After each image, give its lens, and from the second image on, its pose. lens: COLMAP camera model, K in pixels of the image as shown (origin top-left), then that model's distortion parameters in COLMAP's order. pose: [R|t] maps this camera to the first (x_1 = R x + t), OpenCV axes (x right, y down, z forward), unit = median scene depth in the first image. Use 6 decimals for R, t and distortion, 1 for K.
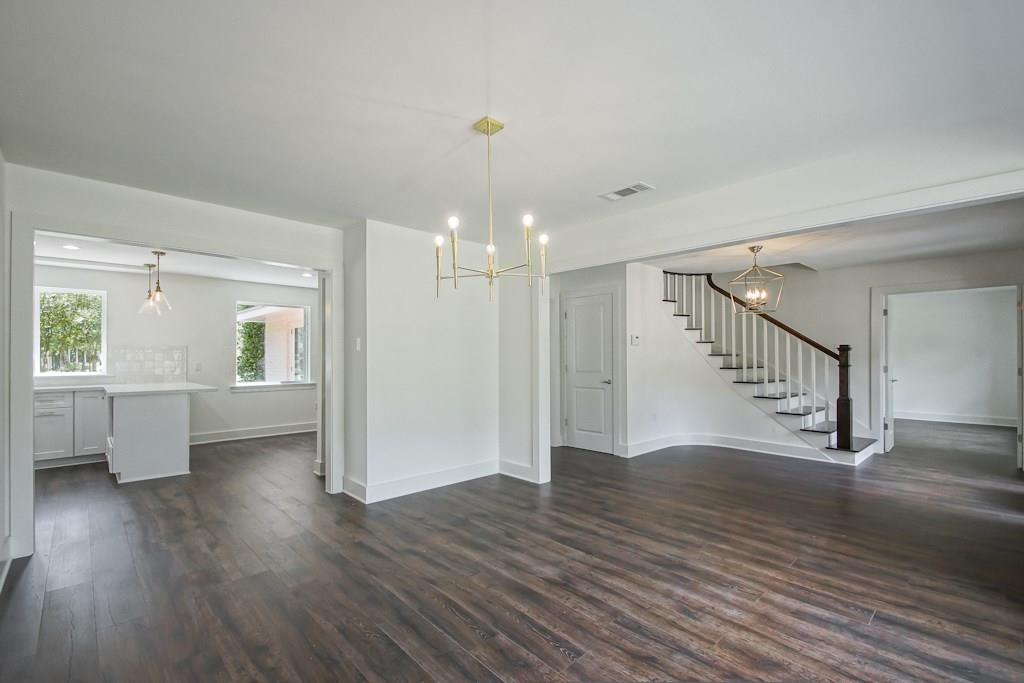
lens RADIAL K [[457.5, 0, 498.1], [0, 457.5, 360.6], [0, 0, 1]] dist [-0.001830, -0.000510]
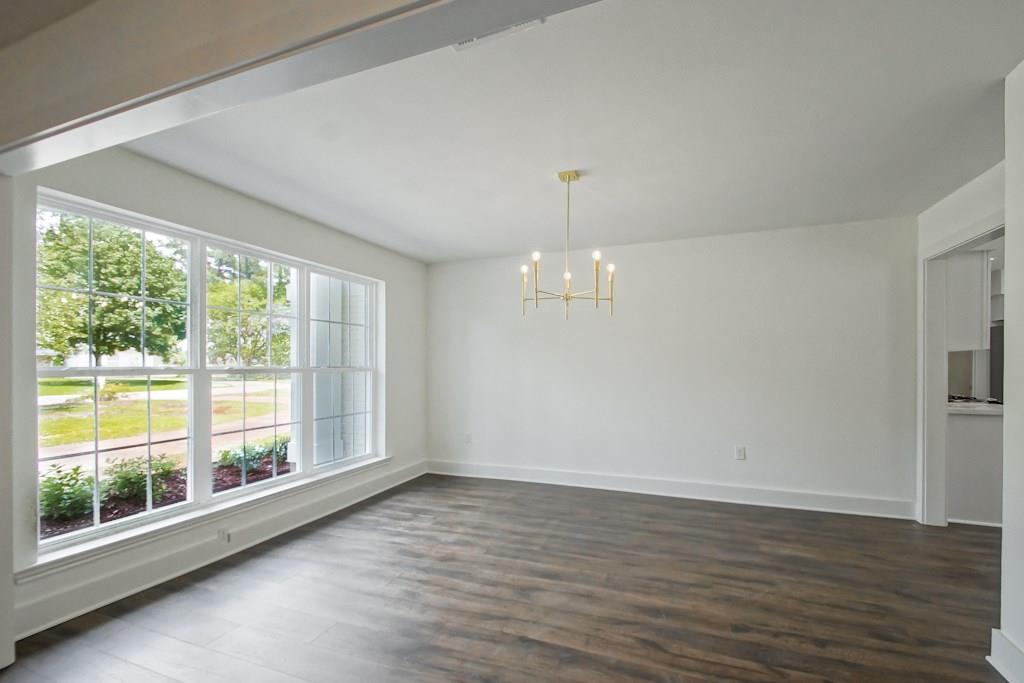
lens RADIAL K [[457.5, 0, 498.1], [0, 457.5, 360.6], [0, 0, 1]] dist [-0.001830, -0.000510]
pose [[-0.908705, 0.004577, -0.417414, 0.606824], [0.001089, 0.999962, 0.008593, -0.026267], [0.417437, 0.007354, -0.908676, 1.862034]]
